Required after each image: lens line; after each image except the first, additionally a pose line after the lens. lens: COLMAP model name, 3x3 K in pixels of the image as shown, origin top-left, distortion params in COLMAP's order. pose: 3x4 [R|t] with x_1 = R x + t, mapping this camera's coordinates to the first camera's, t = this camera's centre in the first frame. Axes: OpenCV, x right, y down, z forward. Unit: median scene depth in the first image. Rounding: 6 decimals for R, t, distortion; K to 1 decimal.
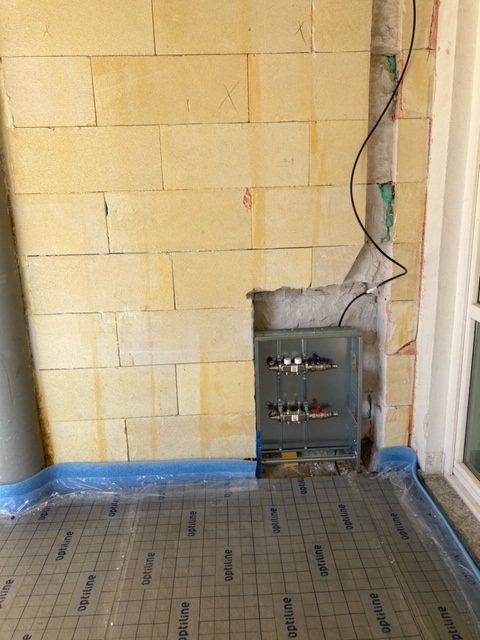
lens RADIAL K [[522.2, 0, 240.9], [0, 522.2, 311.2], [0, 0, 1]] dist [0.030624, -0.012799]
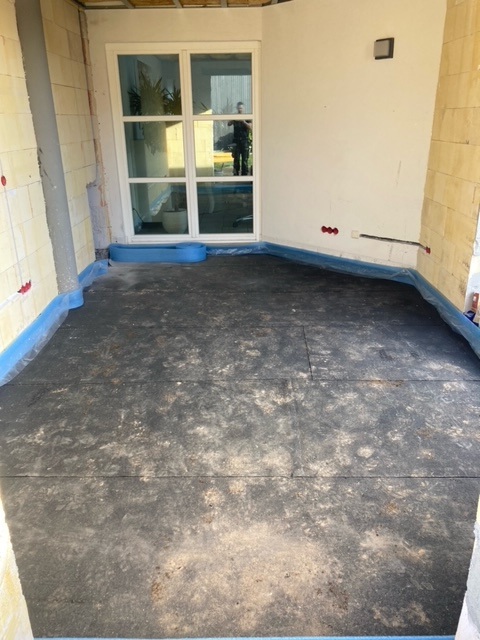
lens RADIAL K [[522.2, 0, 240.9], [0, 522.2, 311.2], [0, 0, 1]] dist [0.030624, -0.012799]
pose [[0.051480, -0.321897, 0.945374, -2.414682], [0.267581, 0.916463, 0.297482, -0.035669], [-0.962159, 0.237649, 0.133313, 0.130759]]
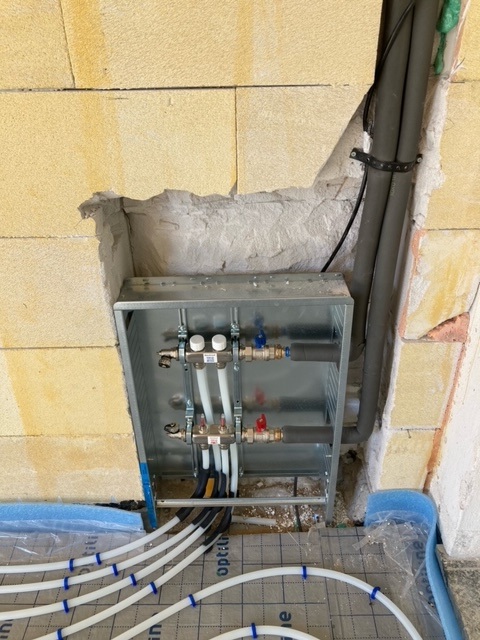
lens RADIAL K [[520.1, 0, 244.5], [0, 520.1, 320.3], [0, 0, 1]] dist [0.008563, 0.002411]
pose [[0.999108, 0.032798, -0.026610, 0.155977], [-0.023396, 0.954333, 0.297828, -0.072826], [0.035163, -0.296940, 0.954248, 0.582293]]
